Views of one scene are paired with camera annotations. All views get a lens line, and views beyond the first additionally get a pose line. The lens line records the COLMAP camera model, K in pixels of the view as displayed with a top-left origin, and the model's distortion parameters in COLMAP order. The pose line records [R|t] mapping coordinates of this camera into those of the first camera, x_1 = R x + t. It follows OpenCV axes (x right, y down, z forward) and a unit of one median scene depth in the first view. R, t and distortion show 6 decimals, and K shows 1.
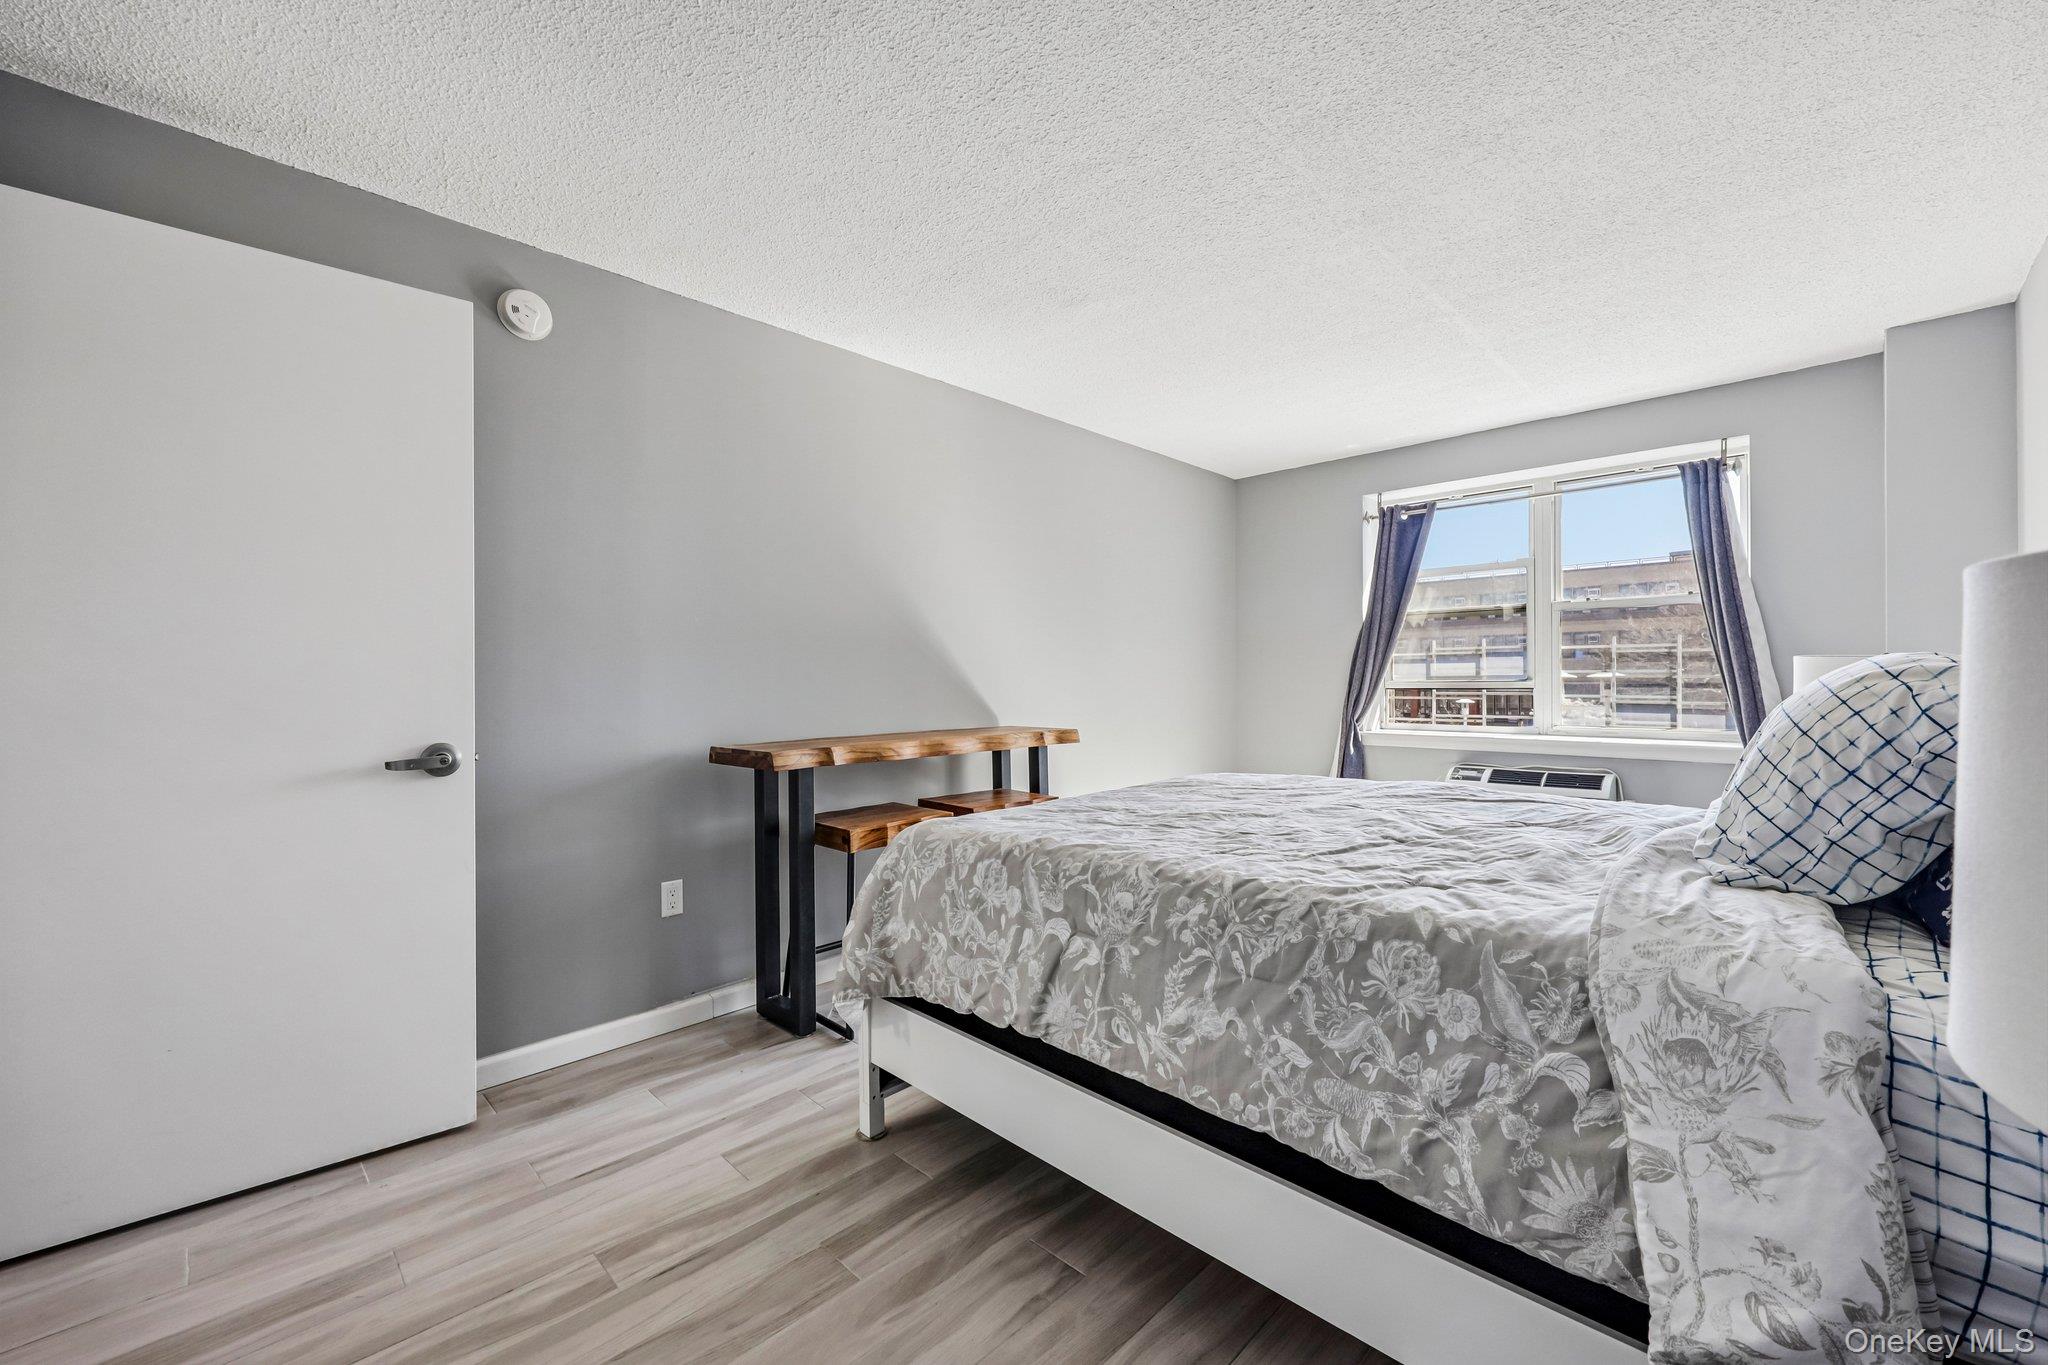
lens RADIAL K [[822.5, 0, 1021.4], [0, 822.5, 684.4], [0, 0, 1]] dist [0.000456, 0.001041]
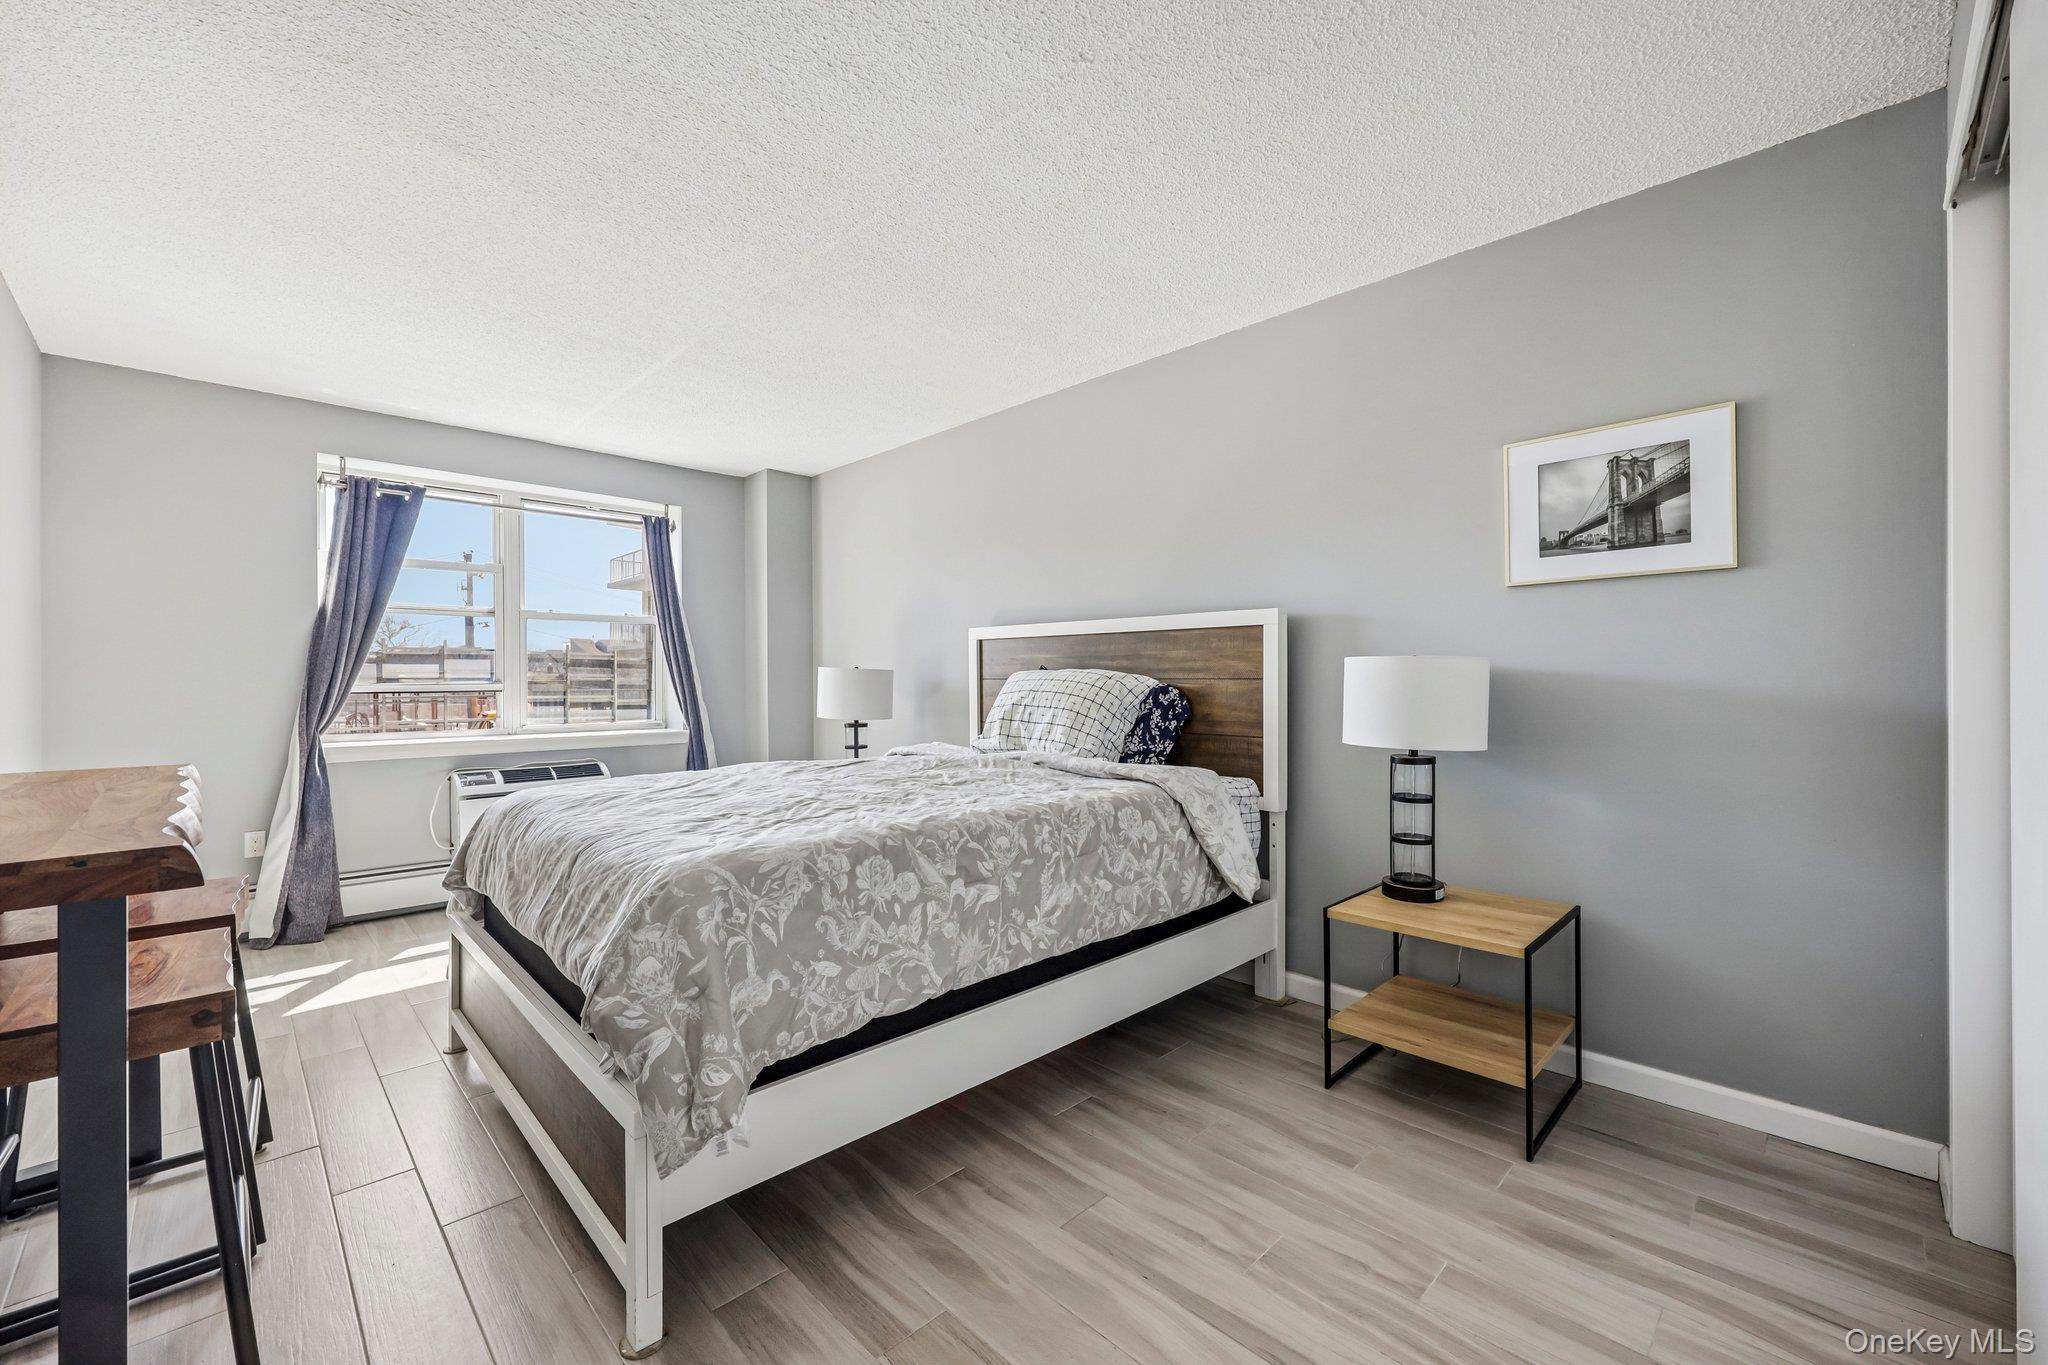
lens RADIAL K [[822.5, 0, 1030.6], [0, 822.5, 687.0], [0, 0, 1]] dist [0.000456, 0.001041]
pose [[0.010074, -0.001753, 0.999948, -1.137647], [0.007159, 0.999973, 0.001681, 0.008893], [-0.999924, 0.007142, 0.010086, 0.889740]]
